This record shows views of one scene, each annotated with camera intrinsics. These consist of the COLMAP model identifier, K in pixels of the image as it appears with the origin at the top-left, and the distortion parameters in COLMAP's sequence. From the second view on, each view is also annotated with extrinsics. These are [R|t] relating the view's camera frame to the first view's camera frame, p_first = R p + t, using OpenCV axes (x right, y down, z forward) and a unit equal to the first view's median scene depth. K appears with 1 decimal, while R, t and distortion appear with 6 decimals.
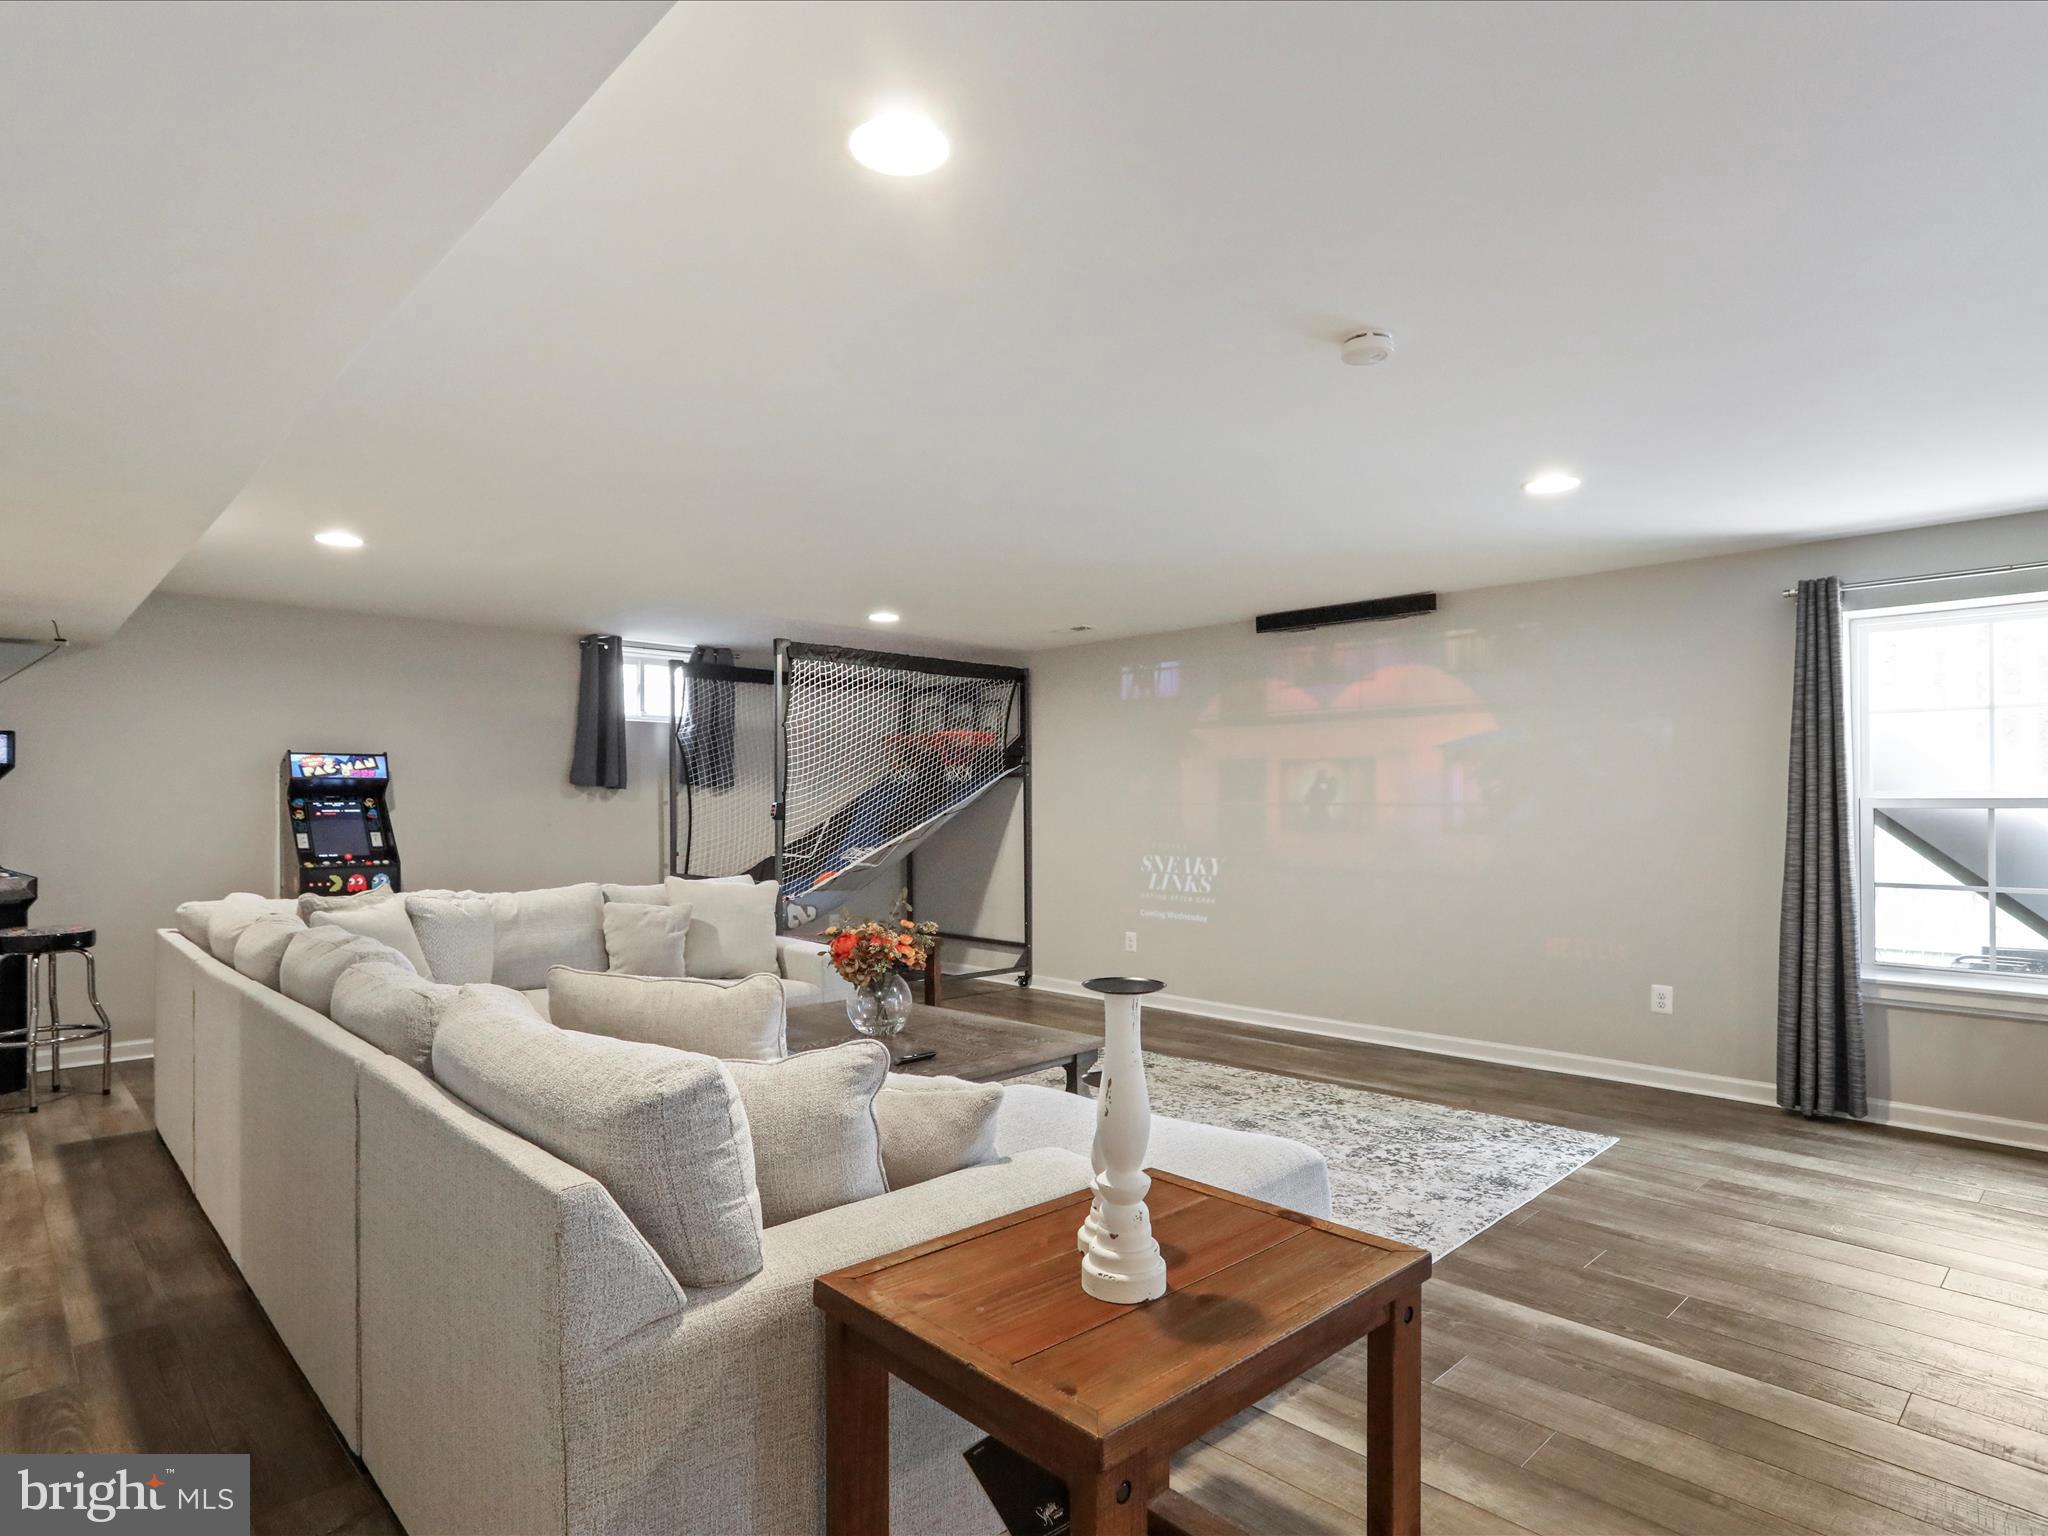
lens RADIAL K [[1116.7, 0, 1031.1], [0, 1116.7, 795.1], [0, 0, 1]] dist [-0.047755, 0.028961]
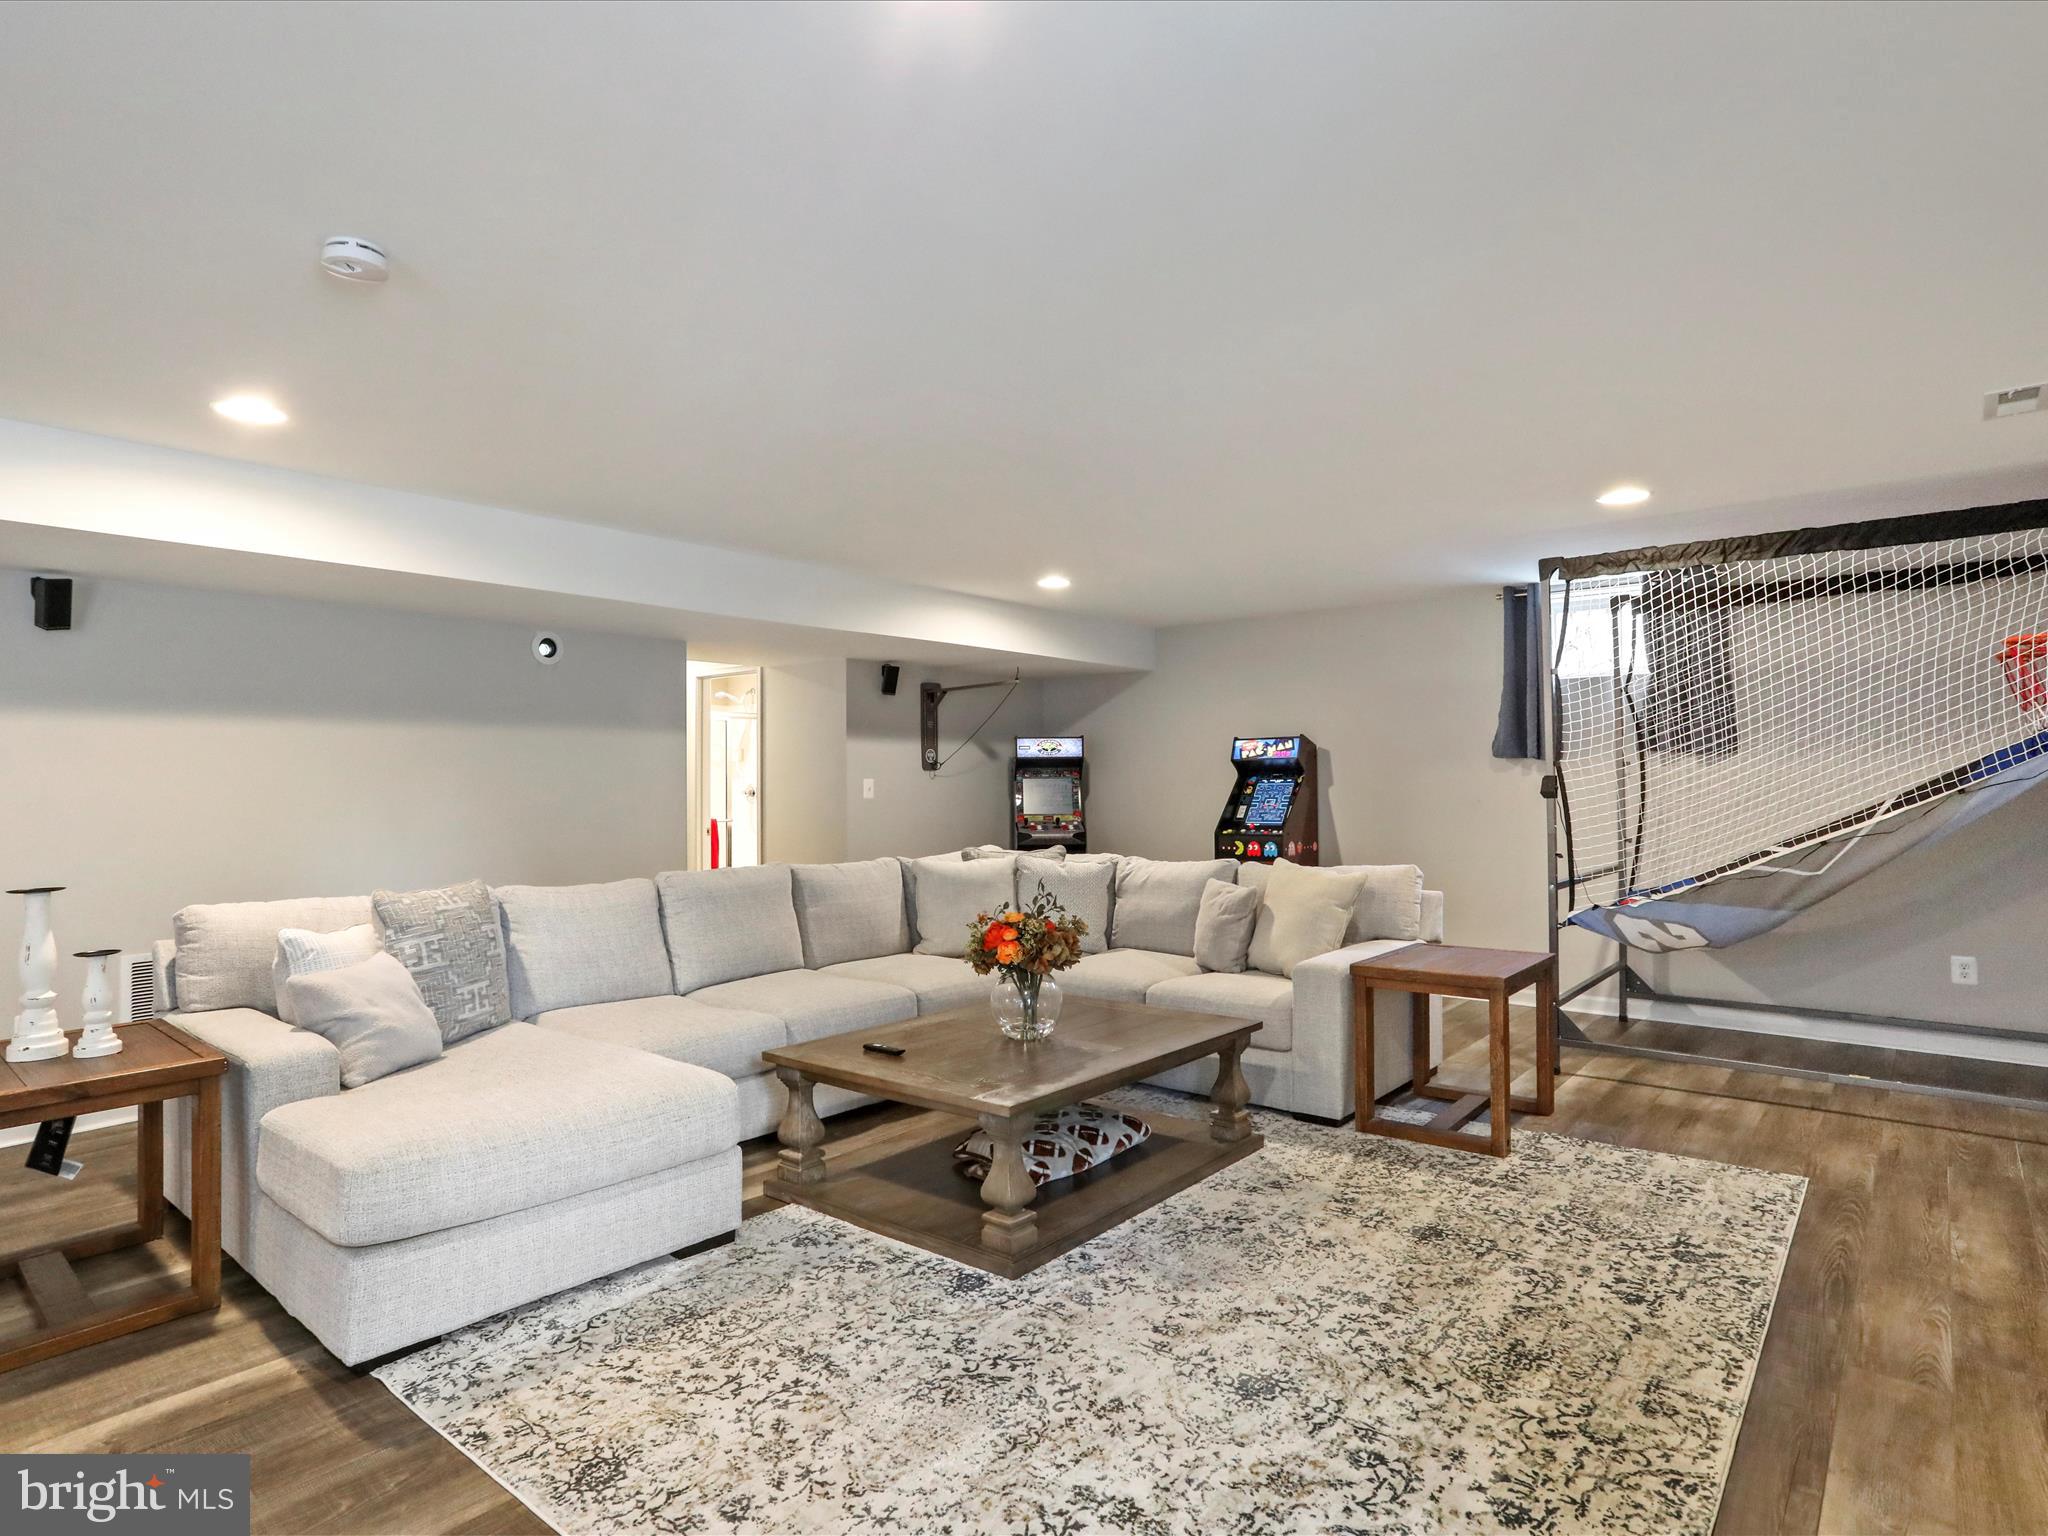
lens RADIAL K [[1116.7, 0, 1034.1], [0, 1116.7, 768.7], [0, 0, 1]] dist [-0.047755, 0.028961]
pose [[0.104424, -0.015760, -0.994408, 0.525876], [0.012644, 0.999815, -0.014518, 0.009044], [0.994452, -0.011057, 0.104604, 0.632908]]
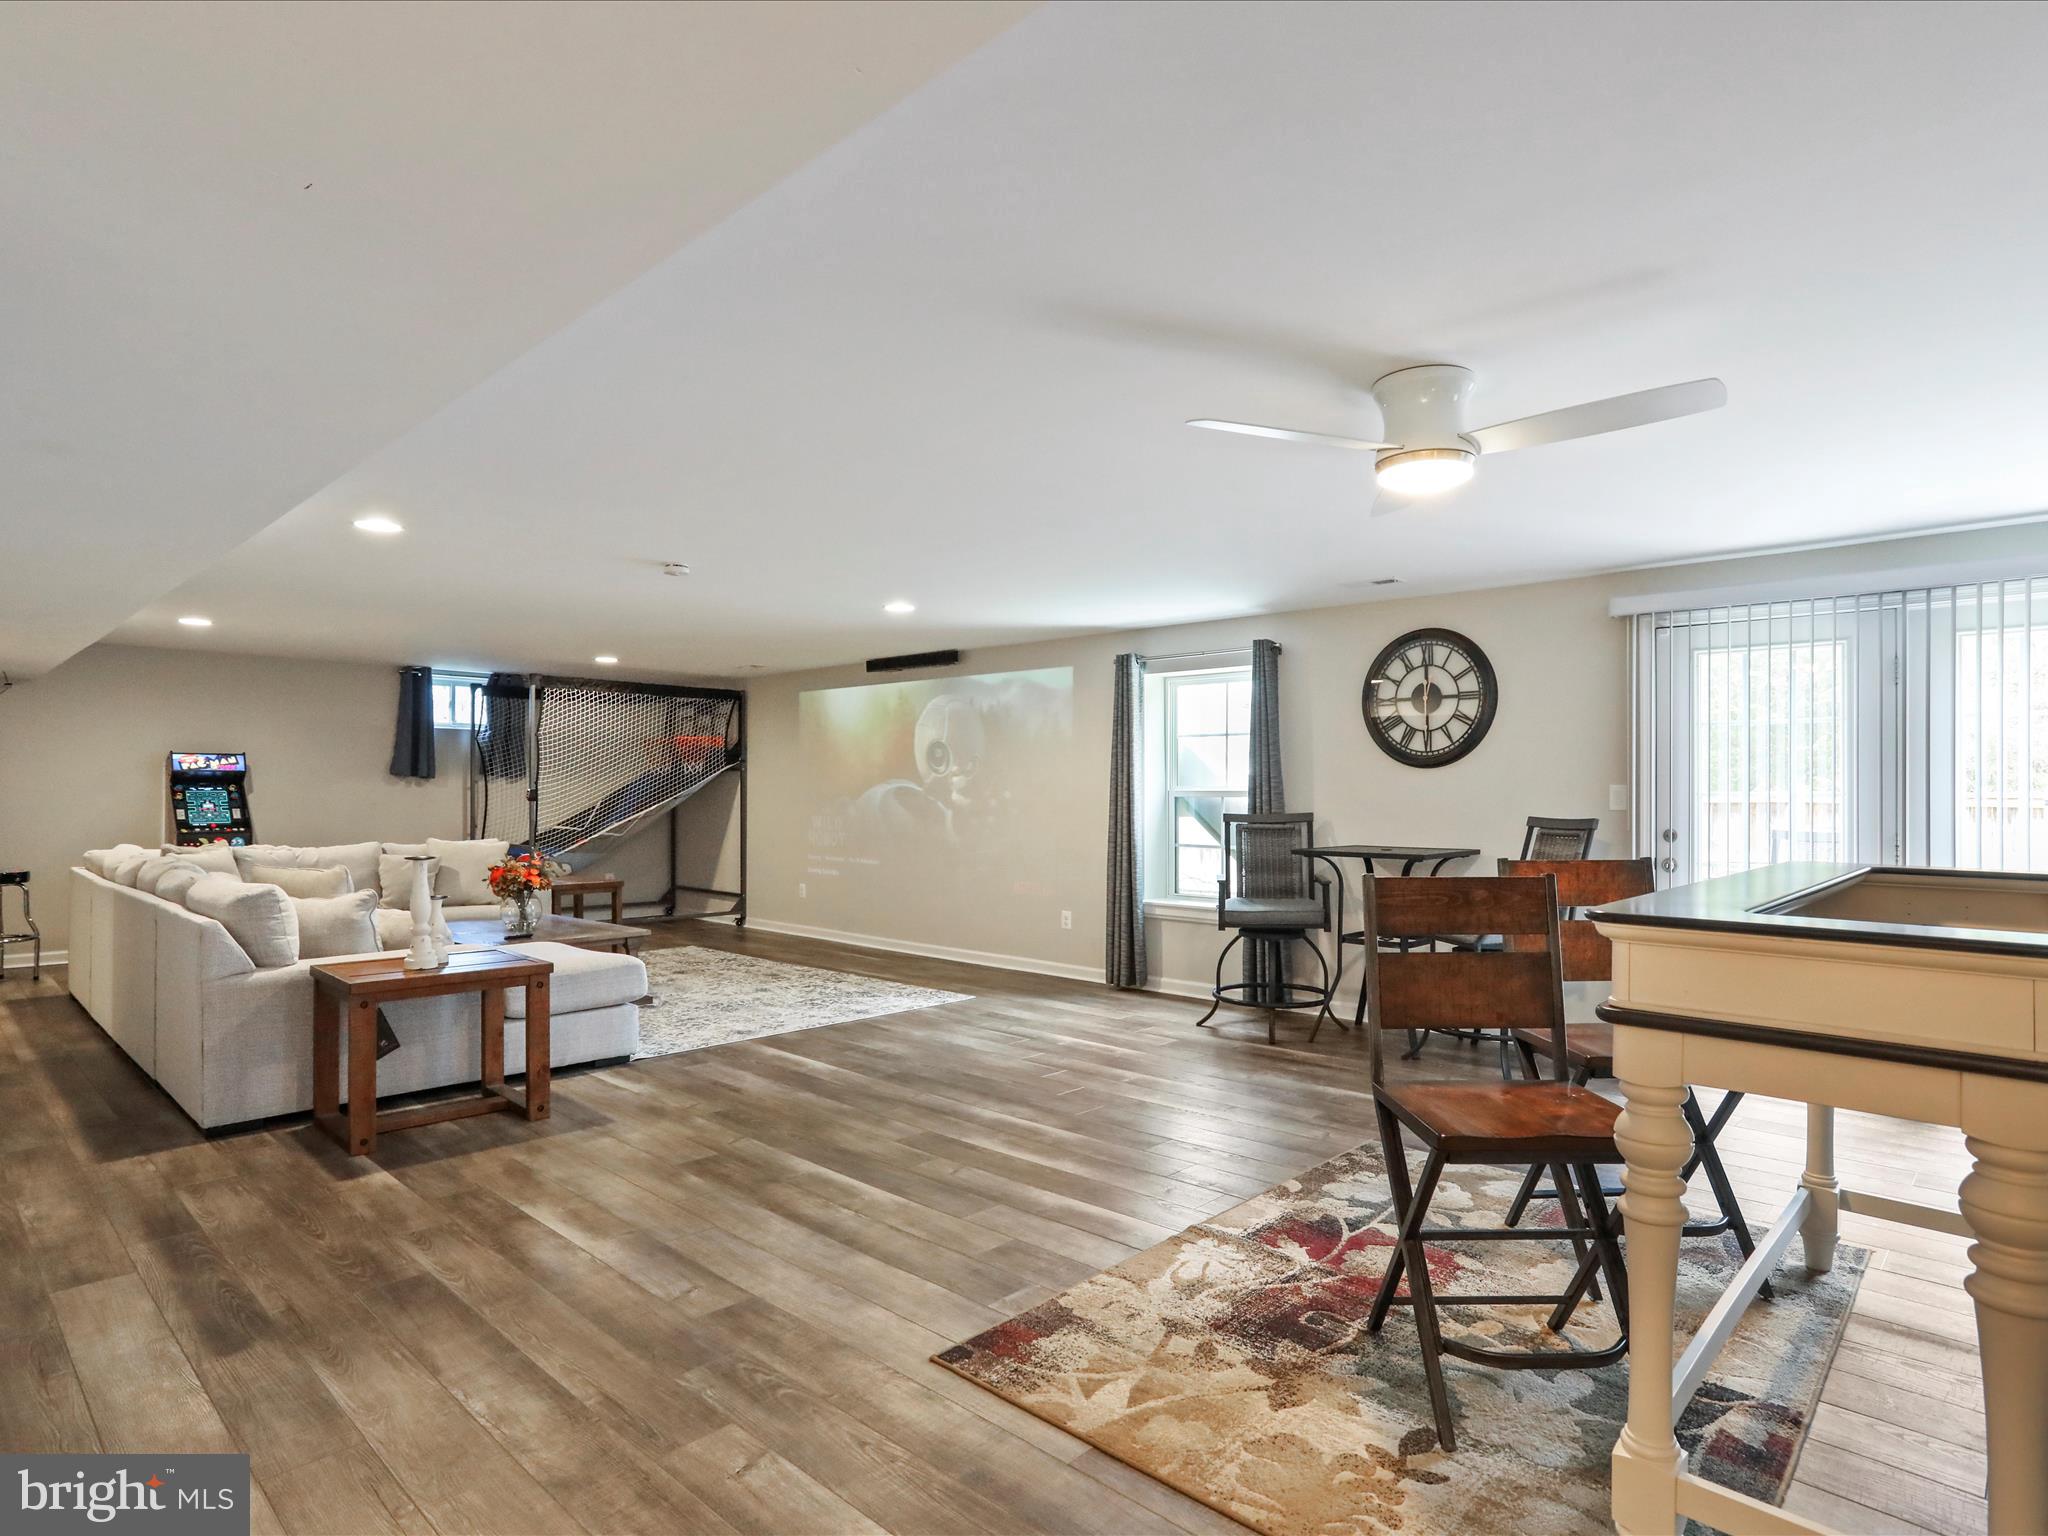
lens RADIAL K [[1116.7, 0, 1044.6], [0, 1116.7, 774.4], [0, 0, 1]] dist [-0.047755, 0.028961]
pose [[0.998962, 0.005409, 0.045221, 0.395199], [-0.005169, 0.999972, -0.005424, -0.008467], [-0.045249, 0.005185, 0.998962, -0.476508]]
